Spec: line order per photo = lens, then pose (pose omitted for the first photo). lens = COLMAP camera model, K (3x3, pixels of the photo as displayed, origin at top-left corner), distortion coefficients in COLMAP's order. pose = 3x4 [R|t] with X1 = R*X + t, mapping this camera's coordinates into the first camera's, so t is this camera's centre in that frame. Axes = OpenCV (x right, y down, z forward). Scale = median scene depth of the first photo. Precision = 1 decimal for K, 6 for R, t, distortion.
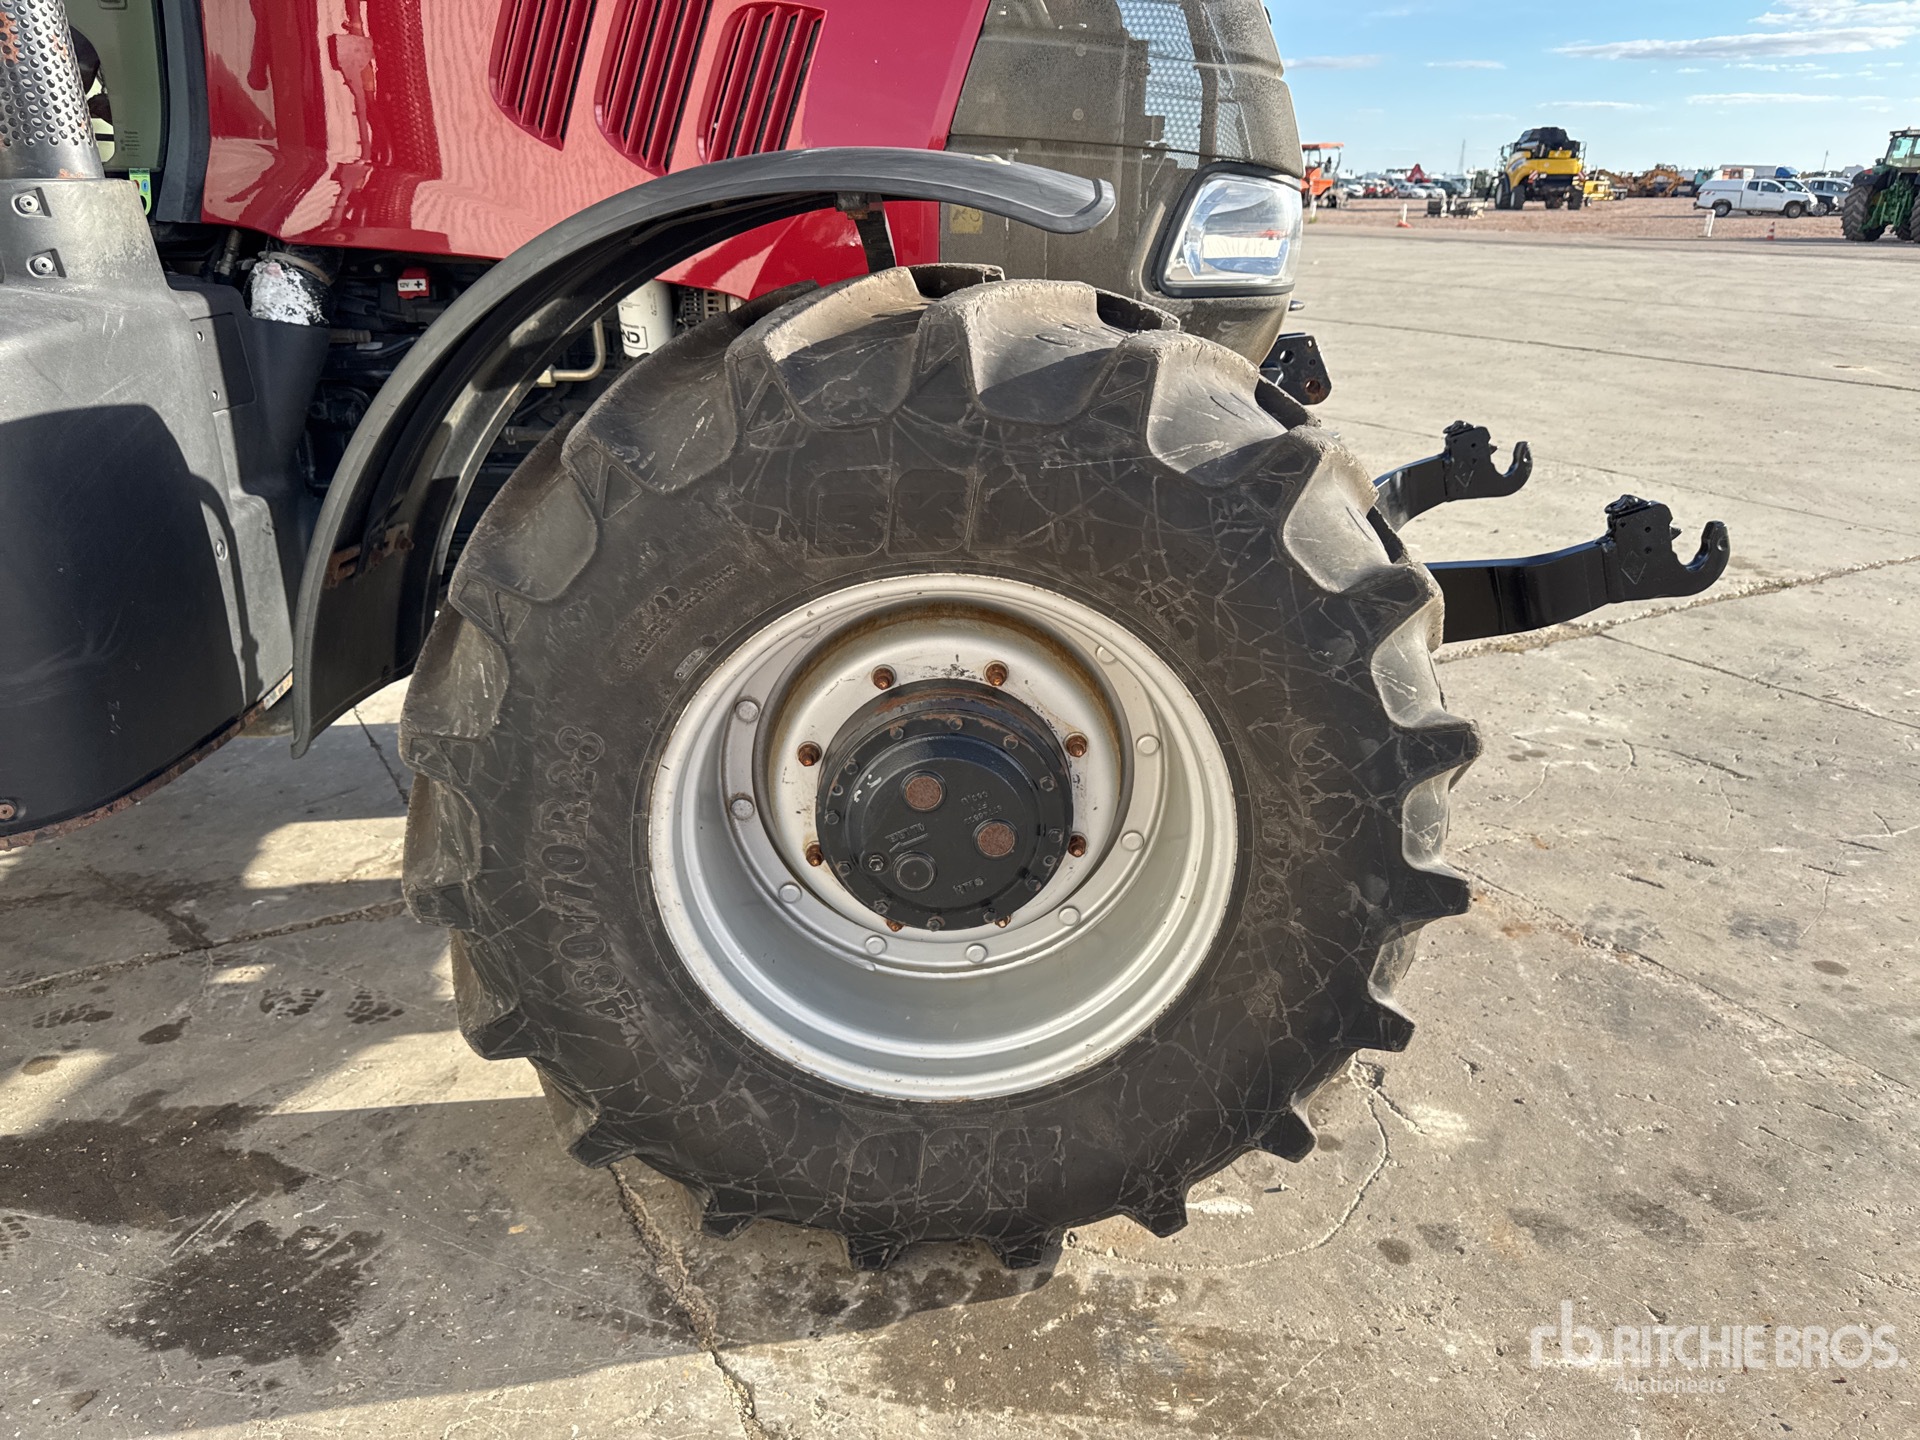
lens RADIAL K [[1354.4, 0, 922.4], [0, 1354.4, 710.6], [0, 0, 1]] dist [0.003147, 0.001963]
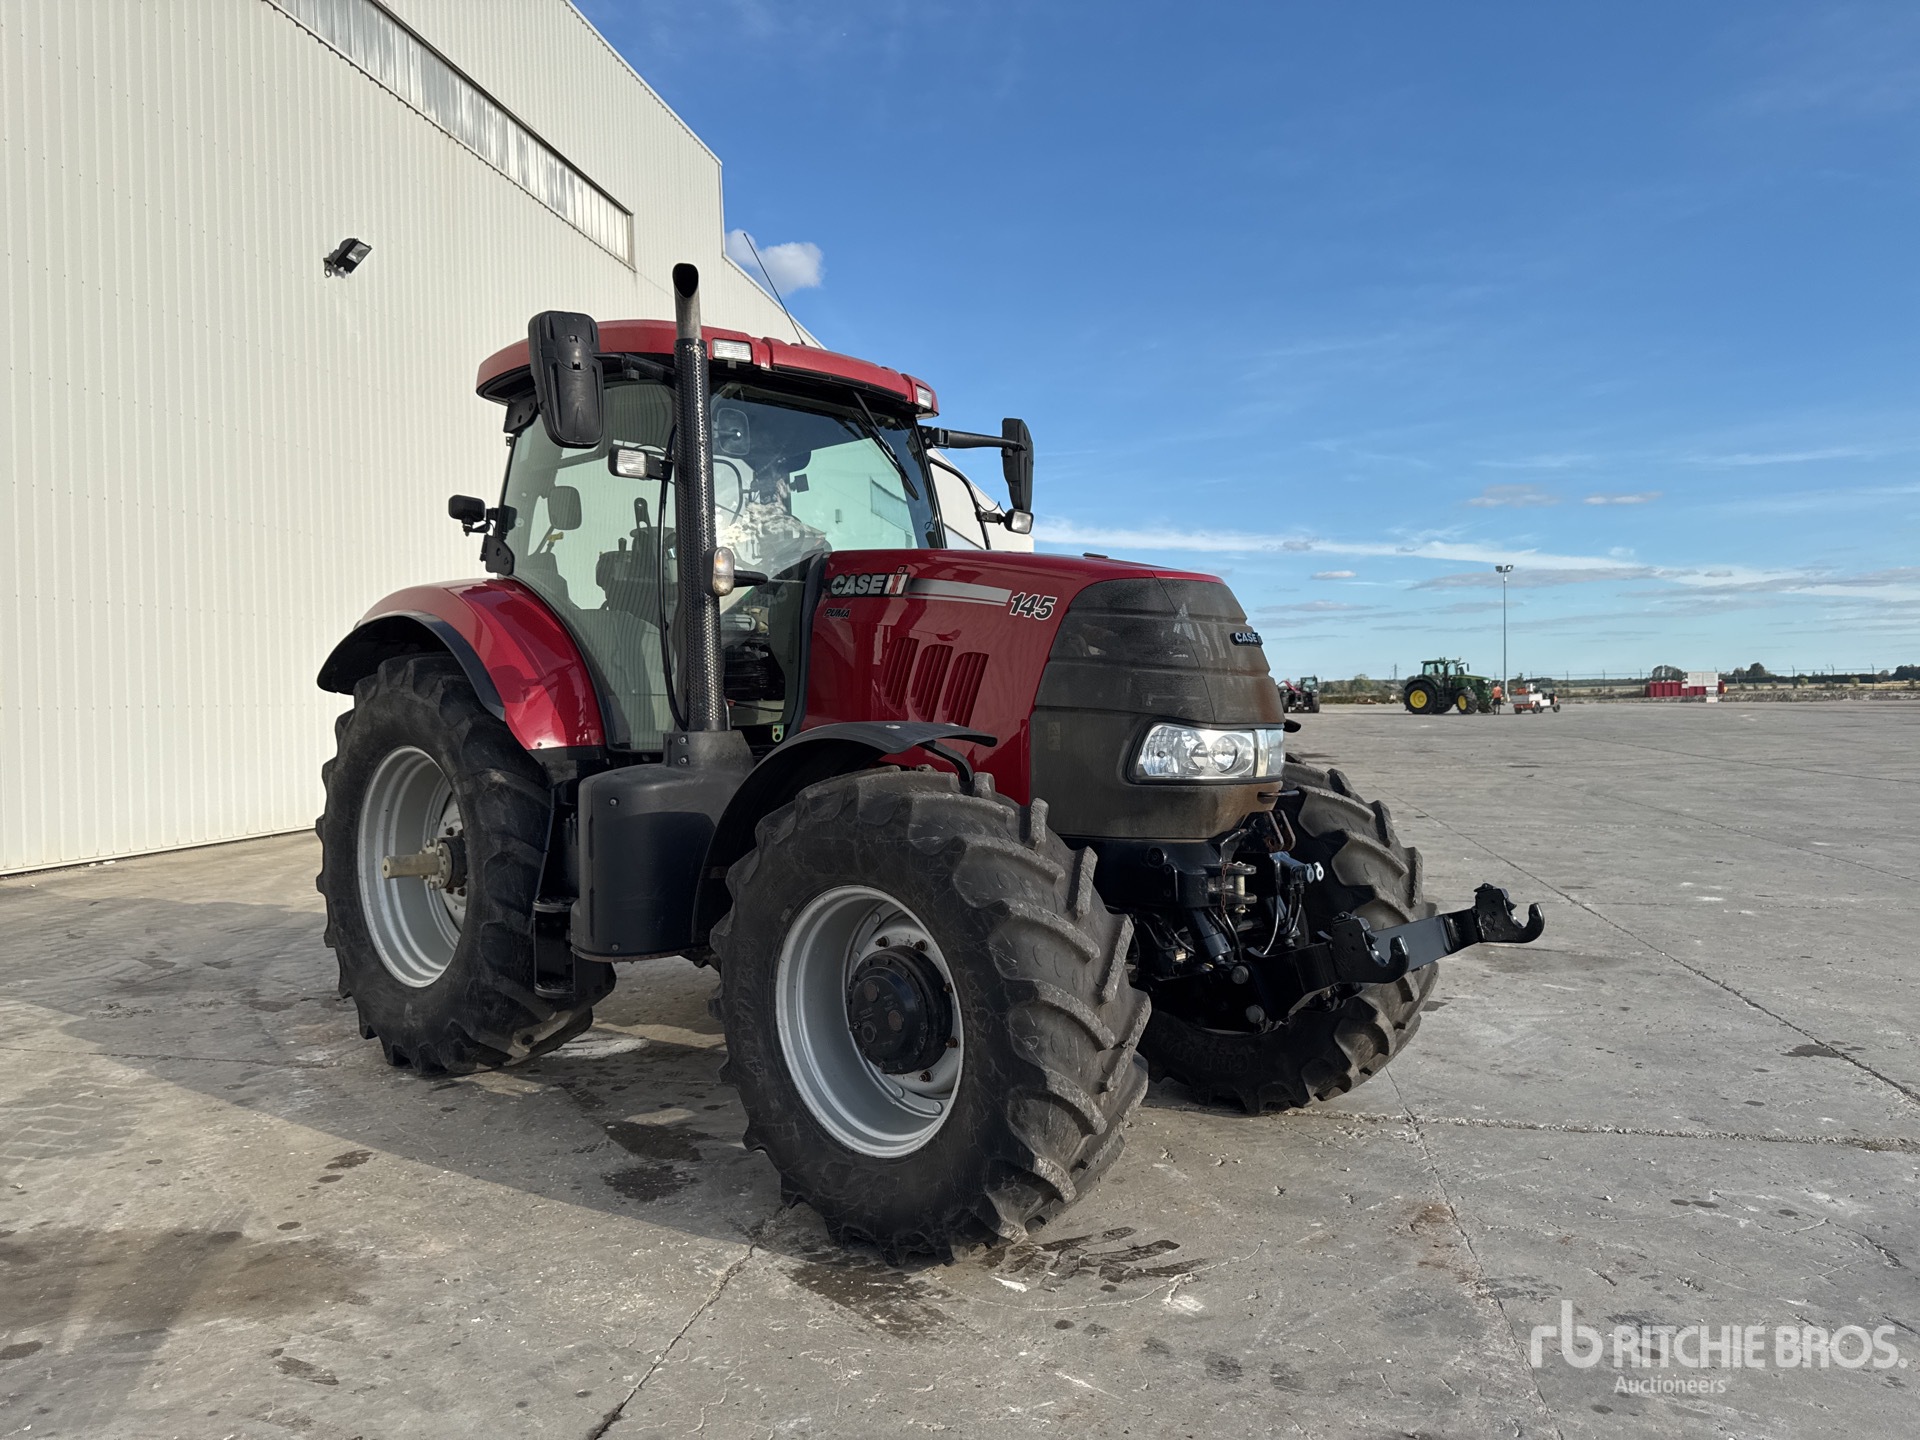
lens RADIAL K [[1313.2, 0, 952.9], [0, 1313.2, 728.7], [0, 0, 1]] dist [0.007555, -0.001226]
pose [[0.746070, 0.002455, -0.665864, 1.444608], [-0.229979, 0.939406, -0.254217, 0.162424], [0.624892, 0.342798, 0.701427, -0.529740]]
